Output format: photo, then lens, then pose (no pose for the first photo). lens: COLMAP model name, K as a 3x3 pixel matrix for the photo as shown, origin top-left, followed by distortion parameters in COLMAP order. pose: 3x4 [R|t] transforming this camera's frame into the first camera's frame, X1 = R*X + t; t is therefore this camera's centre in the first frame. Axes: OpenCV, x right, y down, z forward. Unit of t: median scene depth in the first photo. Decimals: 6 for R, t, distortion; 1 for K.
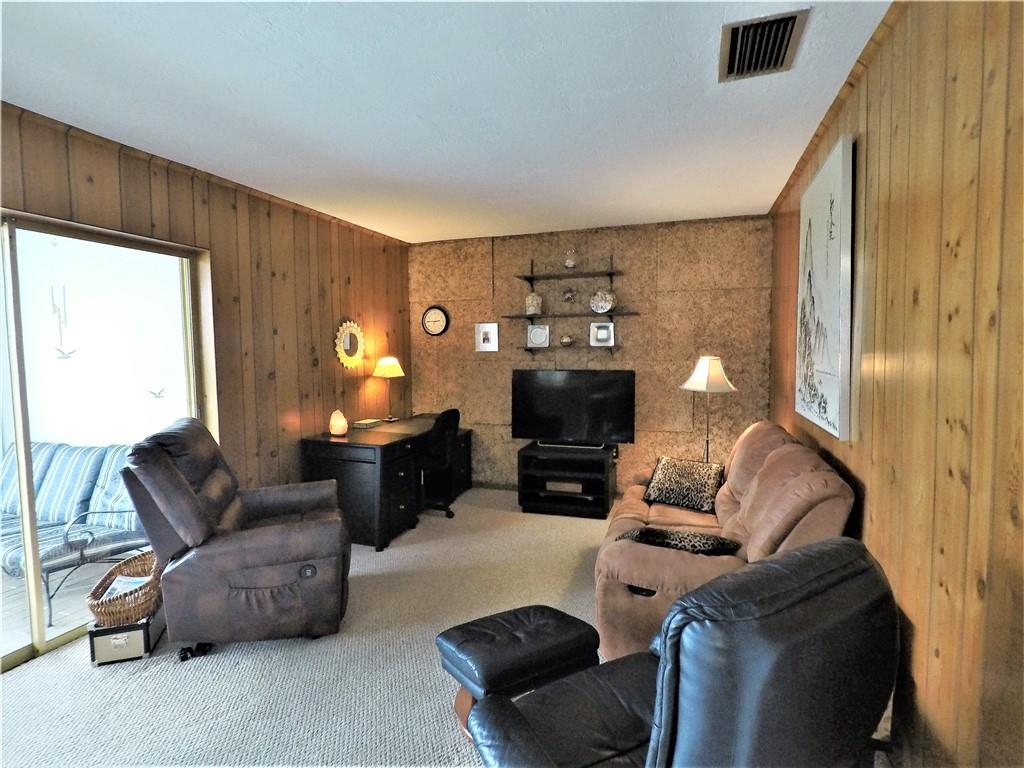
lens RADIAL K [[524.1, 0, 518.8], [0, 524.1, 382.3], [0, 0, 1]] dist [0.001183, 0.005450]
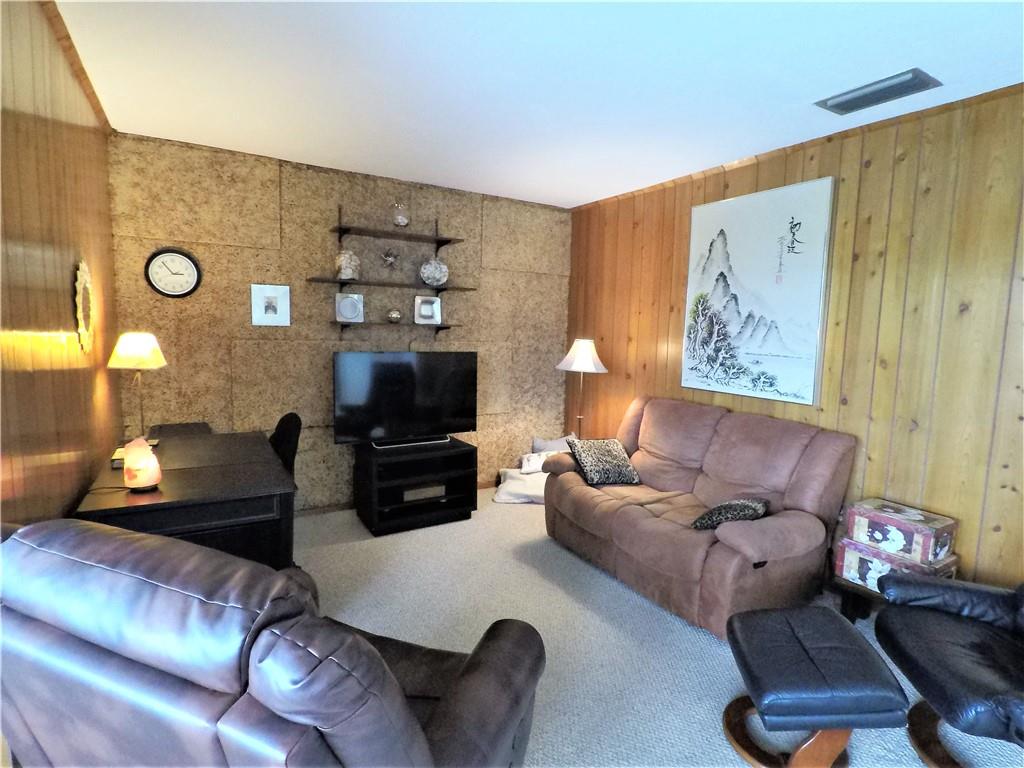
lens RADIAL K [[524.1, 0, 511.8], [0, 524.1, 379.8], [0, 0, 1]] dist [0.001183, 0.005450]
pose [[0.650452, -0.050618, 0.757859, -0.410450], [0.019752, 0.998567, 0.049742, -0.017030], [-0.759290, -0.017386, 0.650520, 0.329342]]
